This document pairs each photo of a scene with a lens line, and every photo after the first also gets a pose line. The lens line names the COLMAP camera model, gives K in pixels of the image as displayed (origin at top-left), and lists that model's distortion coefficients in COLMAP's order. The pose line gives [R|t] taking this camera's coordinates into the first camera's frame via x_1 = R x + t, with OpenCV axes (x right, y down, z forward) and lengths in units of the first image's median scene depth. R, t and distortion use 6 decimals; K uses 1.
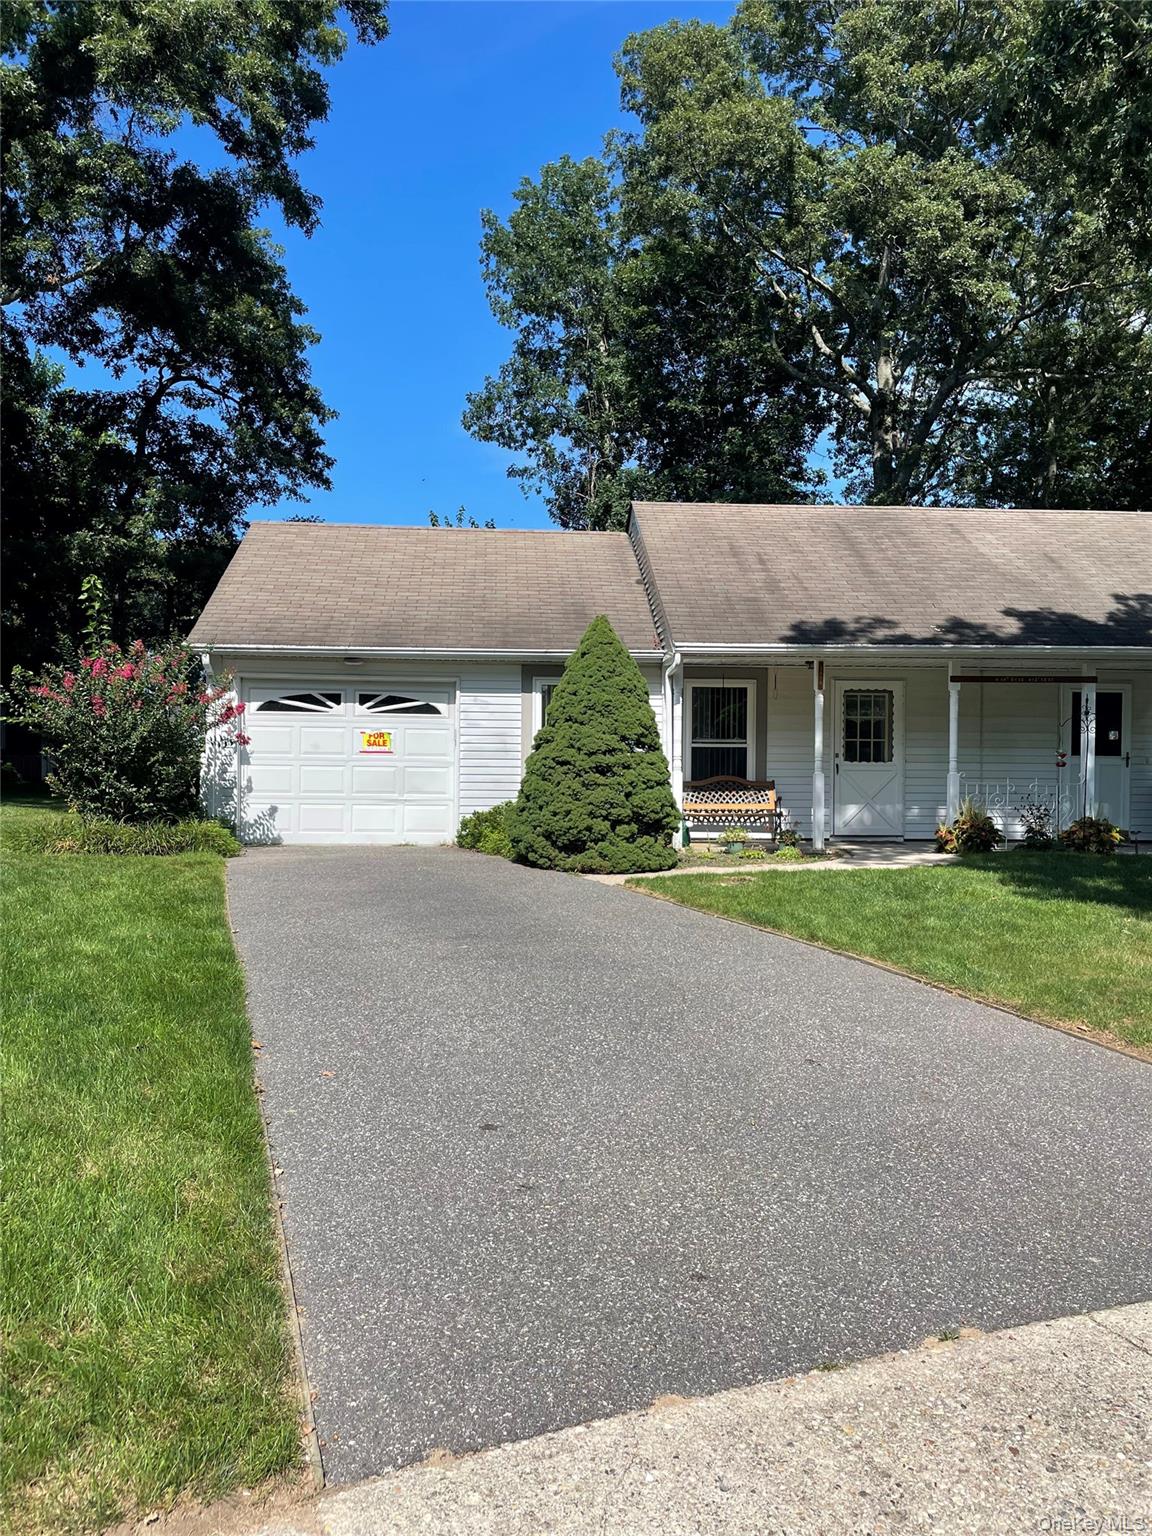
lens RADIAL K [[1147.6, 0, 582.8], [0, 1147.6, 767.3], [0, 0, 1]] dist [0.051064, -0.004450]
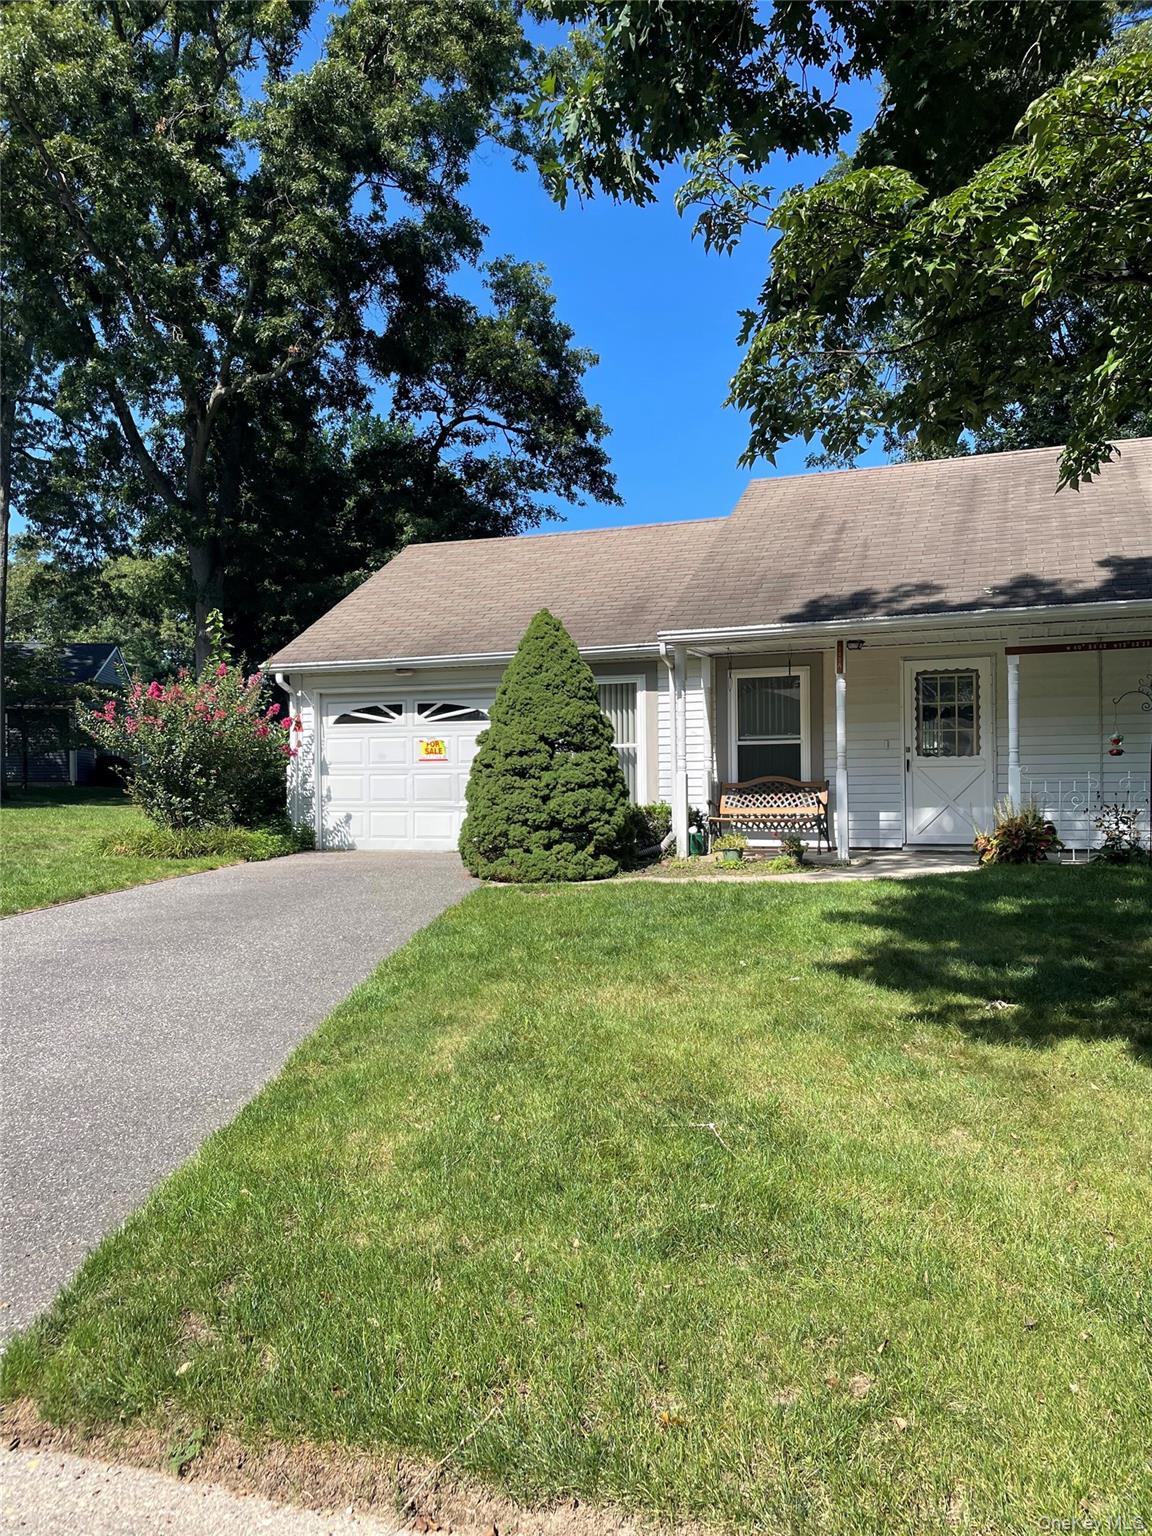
lens RADIAL K [[1147.6, 0, 577.6], [0, 1147.6, 774.5], [0, 0, 1]] dist [0.051064, -0.004450]
pose [[0.909591, -0.021109, -0.414968, 0.360416], [0.019994, 0.999775, -0.007032, 0.009285], [0.415023, -0.001900, 0.909809, 0.128566]]
